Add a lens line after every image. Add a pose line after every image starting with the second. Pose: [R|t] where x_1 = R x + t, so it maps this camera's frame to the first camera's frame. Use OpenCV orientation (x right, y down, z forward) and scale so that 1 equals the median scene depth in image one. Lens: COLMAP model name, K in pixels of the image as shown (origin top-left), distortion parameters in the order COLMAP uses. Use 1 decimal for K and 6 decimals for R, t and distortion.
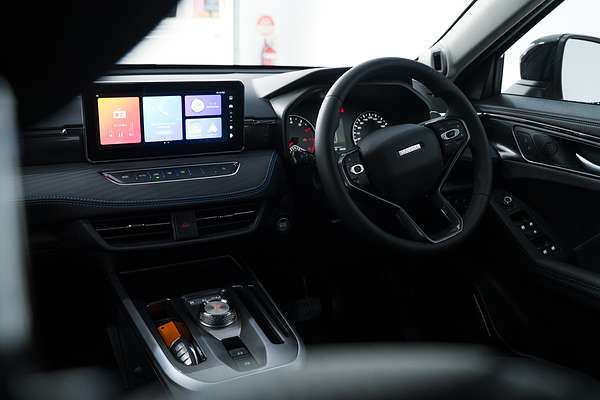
lens RADIAL K [[608.7, 0, 303.5], [0, 608.7, 199.2], [0, 0, 1]] dist [0.024827, 0.000000]
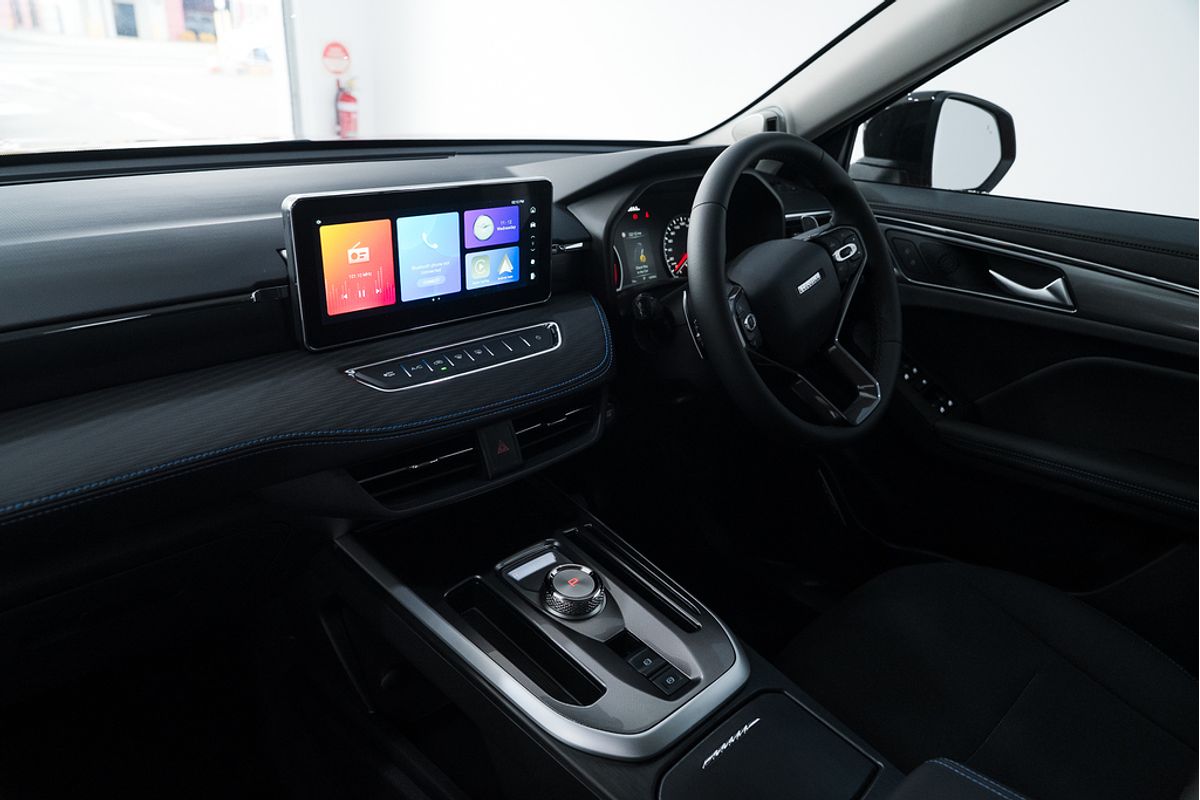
lens RADIAL K [[806.6, 0, 598.6], [0, 806.6, 399.8], [0, 0, 1]] dist [-0.002286, 0.001421]
pose [[0.960366, -0.095462, 0.261884, -0.270967], [0.062393, 0.989308, 0.131819, -0.085897], [-0.271668, -0.110255, 0.956055, 0.242234]]
